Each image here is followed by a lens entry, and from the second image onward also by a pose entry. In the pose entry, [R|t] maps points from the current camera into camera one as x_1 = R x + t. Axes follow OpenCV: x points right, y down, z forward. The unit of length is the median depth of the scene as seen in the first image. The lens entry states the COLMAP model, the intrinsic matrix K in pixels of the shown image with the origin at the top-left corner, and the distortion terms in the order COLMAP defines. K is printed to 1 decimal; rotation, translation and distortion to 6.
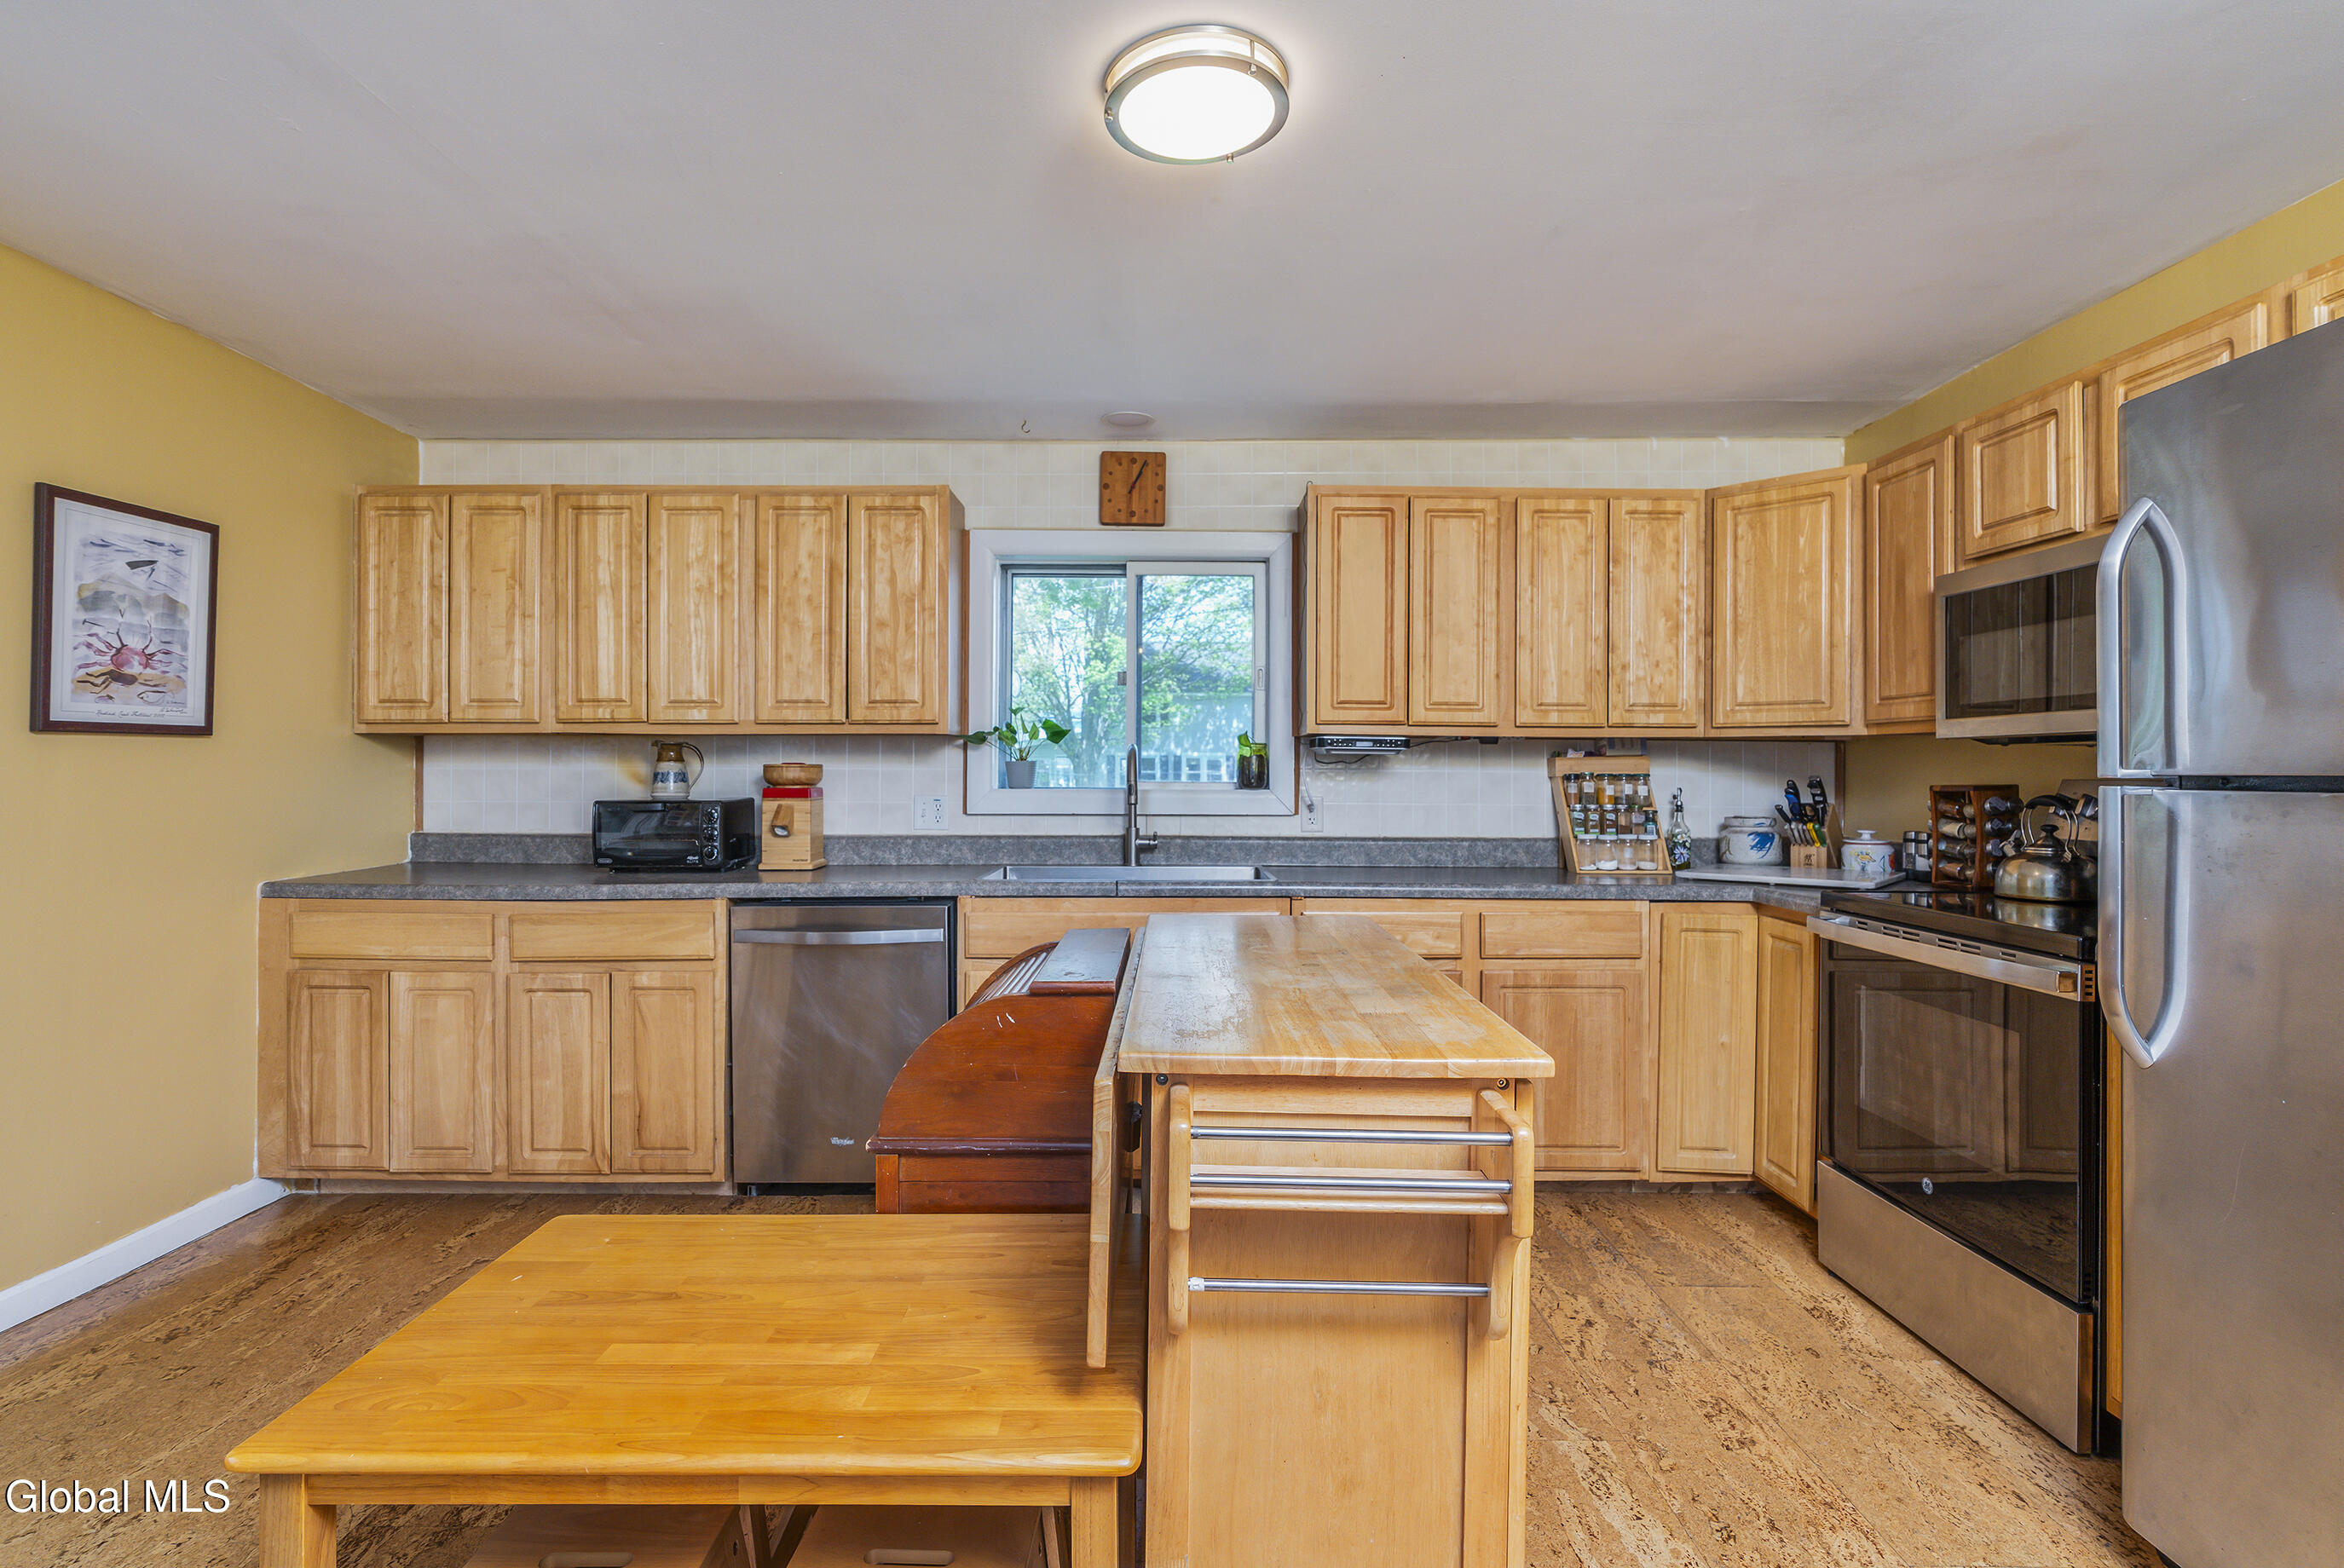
lens RADIAL K [[1096.2, 0, 1163.9], [0, 1096.2, 750.0], [0, 0, 1]] dist [0.000541, 0.000842]
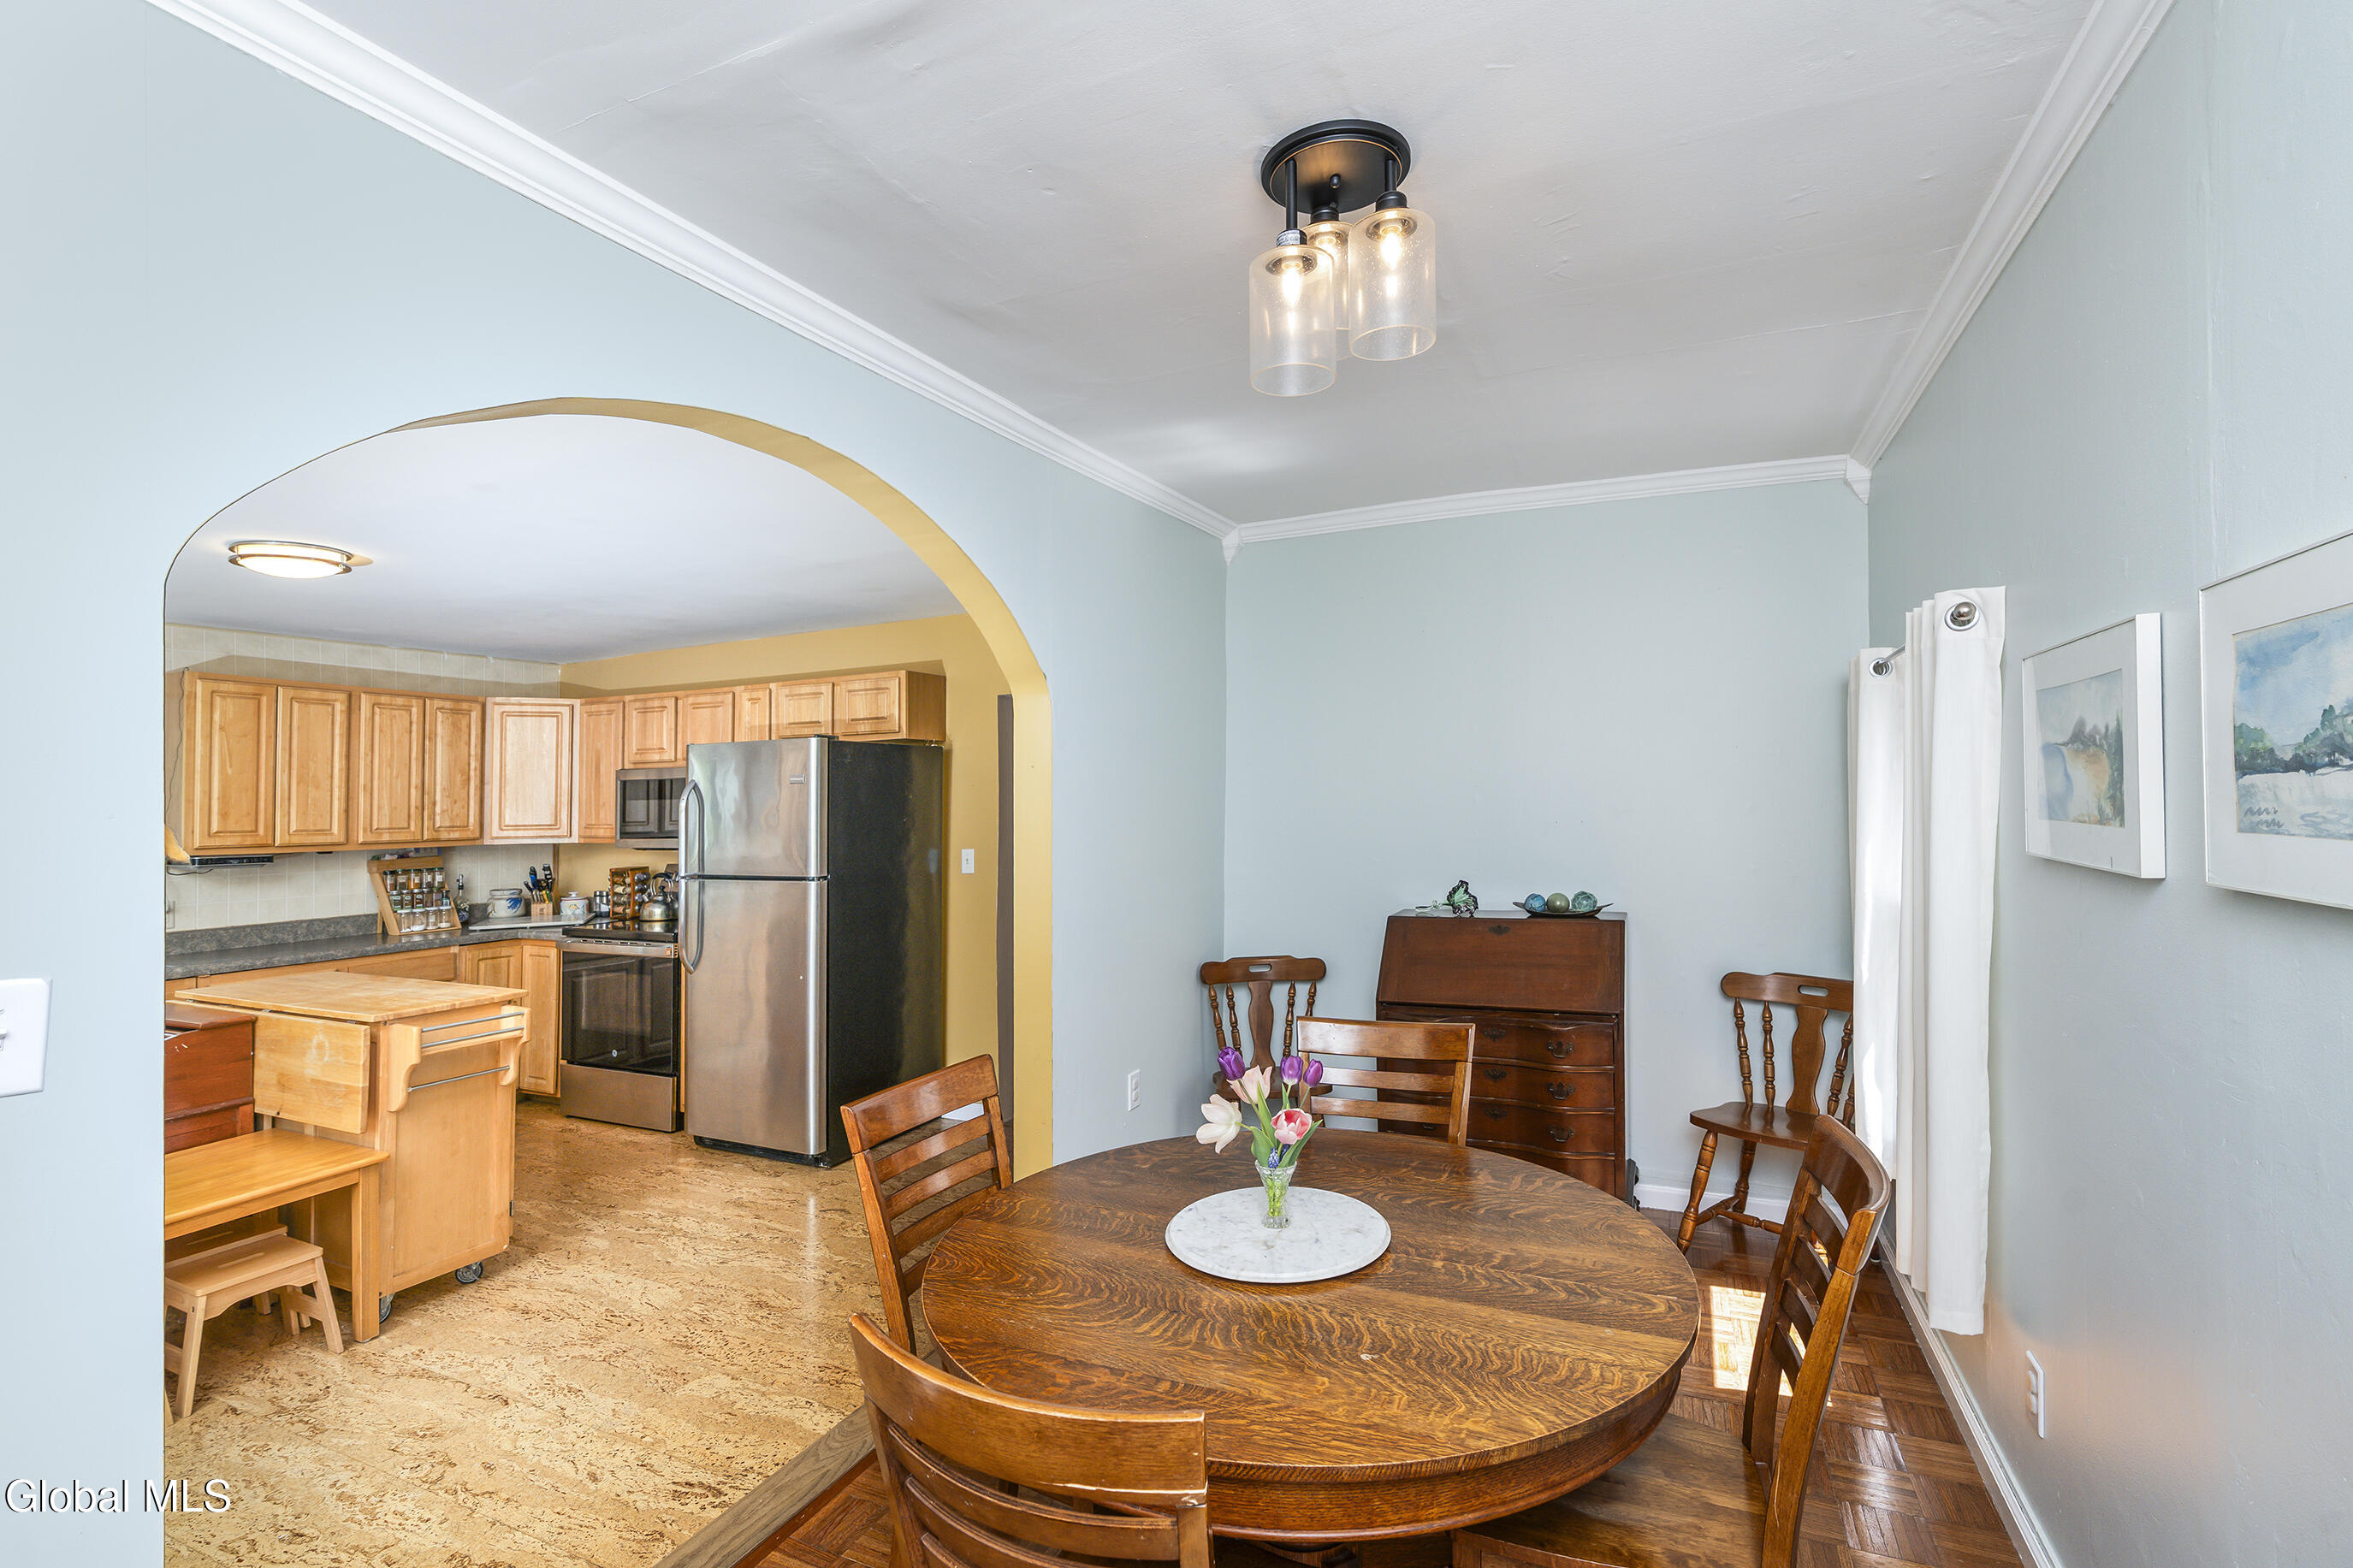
lens RADIAL K [[1041.6, 0, 1184.3], [0, 1041.6, 781.2], [0, 0, 1]] dist [-0.003571, -0.000310]
pose [[0.407438, 0.011305, 0.913163, -0.537857], [-0.000944, 0.999928, -0.011958, -0.093583], [-0.913233, 0.004010, 0.407419, -0.644129]]
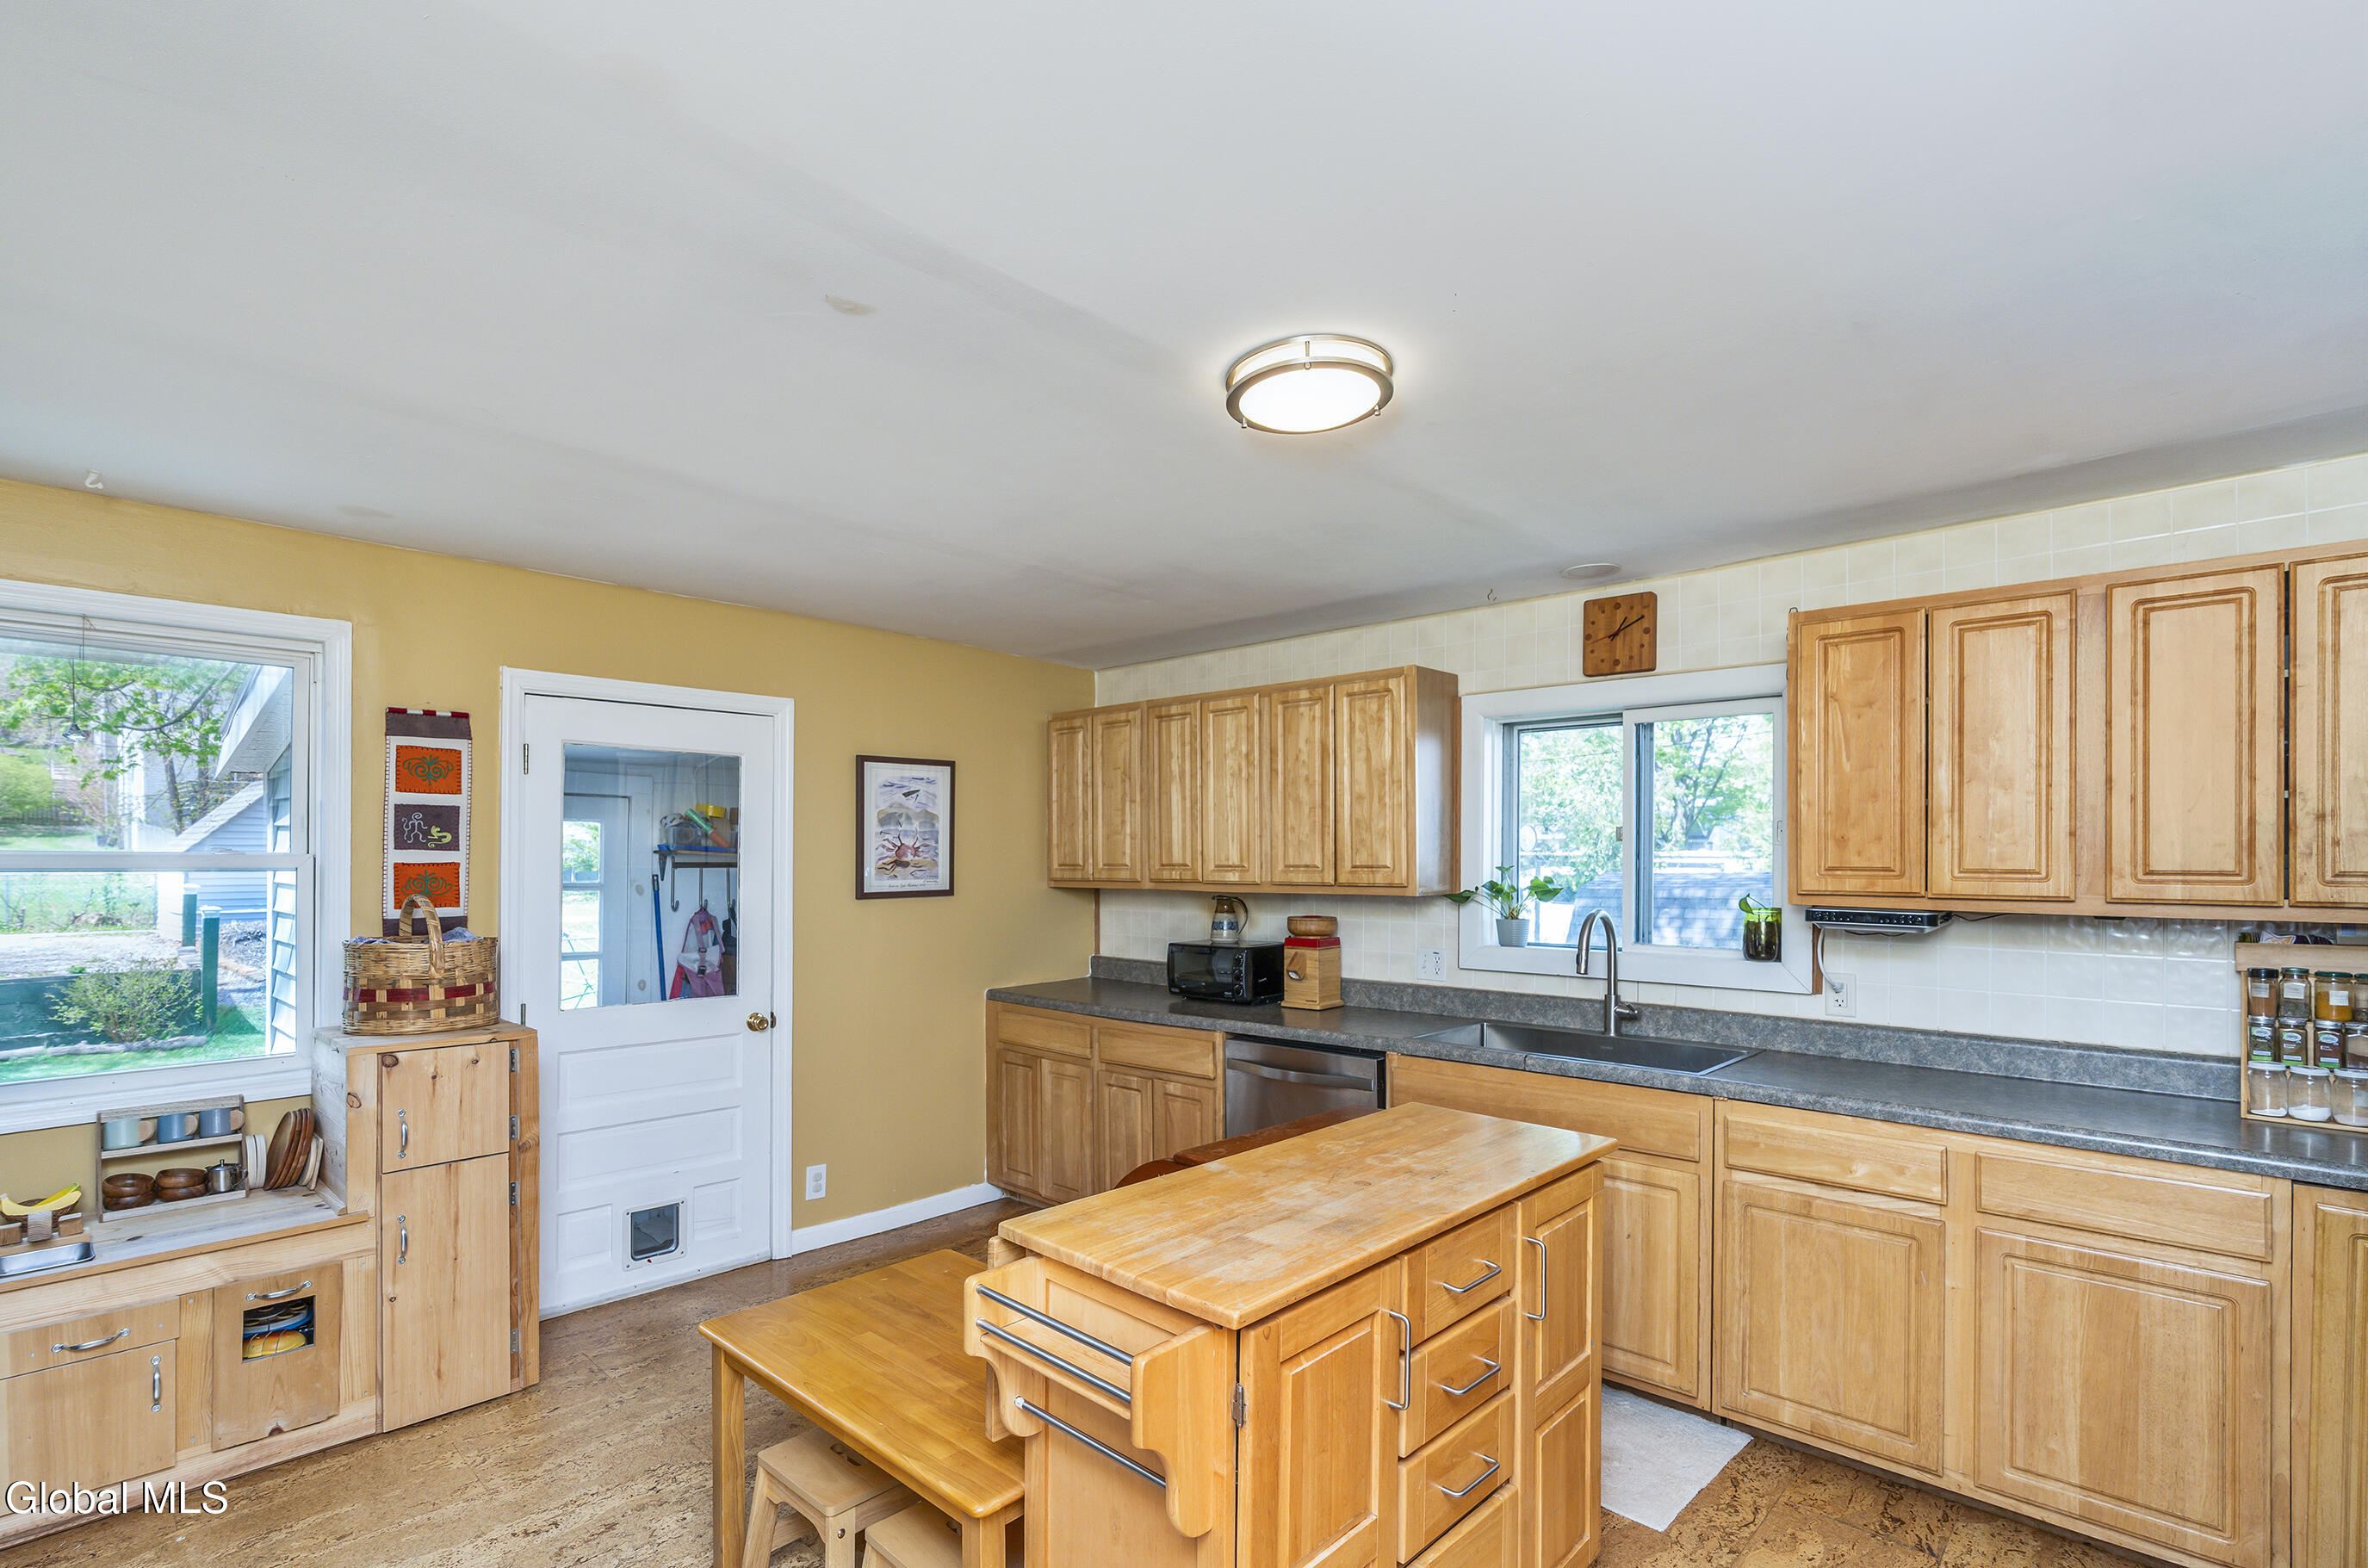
lens RADIAL K [[1112.3, 0, 1185.2], [0, 1112.3, 861.7], [0, 0, 1]] dist [0.001158, 0.000219]
pose [[0.738743, 0.001801, -0.673985, 0.373843], [0.012012, 0.999802, 0.015838, -0.069278], [0.673880, -0.019796, 0.738576, 0.042648]]
